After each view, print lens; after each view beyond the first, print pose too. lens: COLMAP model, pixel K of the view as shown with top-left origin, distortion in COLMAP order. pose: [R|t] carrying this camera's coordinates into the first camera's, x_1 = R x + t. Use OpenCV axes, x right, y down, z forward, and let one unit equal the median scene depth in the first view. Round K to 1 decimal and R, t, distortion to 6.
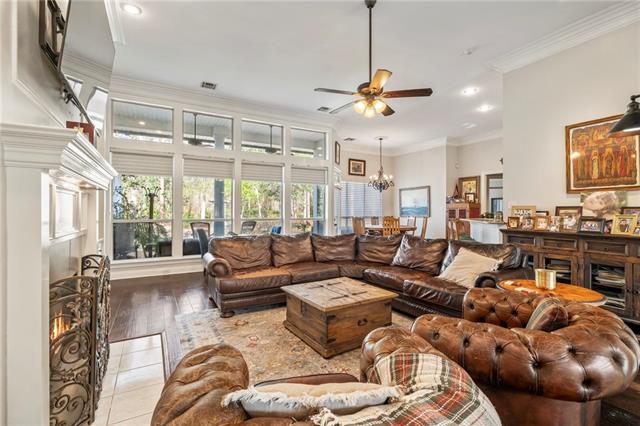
lens RADIAL K [[291.1, 0, 319.3], [0, 291.1, 212.2], [0, 0, 1]] dist [0.001778, 0.000767]
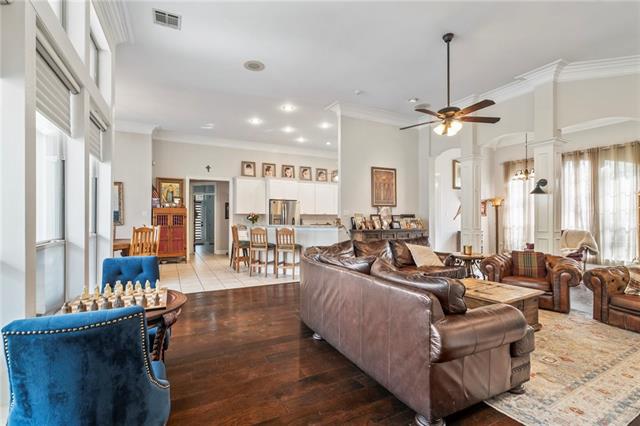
lens RADIAL K [[291.1, 0, 320.8], [0, 291.1, 217.2], [0, 0, 1]] dist [0.001778, 0.000767]
pose [[0.064352, 0.002668, 0.997924, -0.339657], [-0.000285, 0.999996, -0.002655, -0.000210], [-0.997927, -0.000114, 0.064353, 0.482200]]
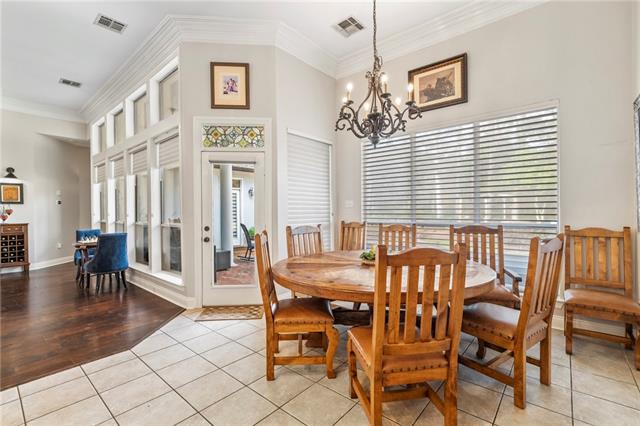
lens RADIAL K [[291.1, 0, 318.6], [0, 291.1, 212.2], [0, 0, 1]] dist [0.001778, 0.000767]
pose [[0.331149, -0.005931, -0.943560, 0.474261], [0.012326, 0.999922, -0.001959, -0.001216], [0.943498, -0.010982, 0.331196, 0.847868]]
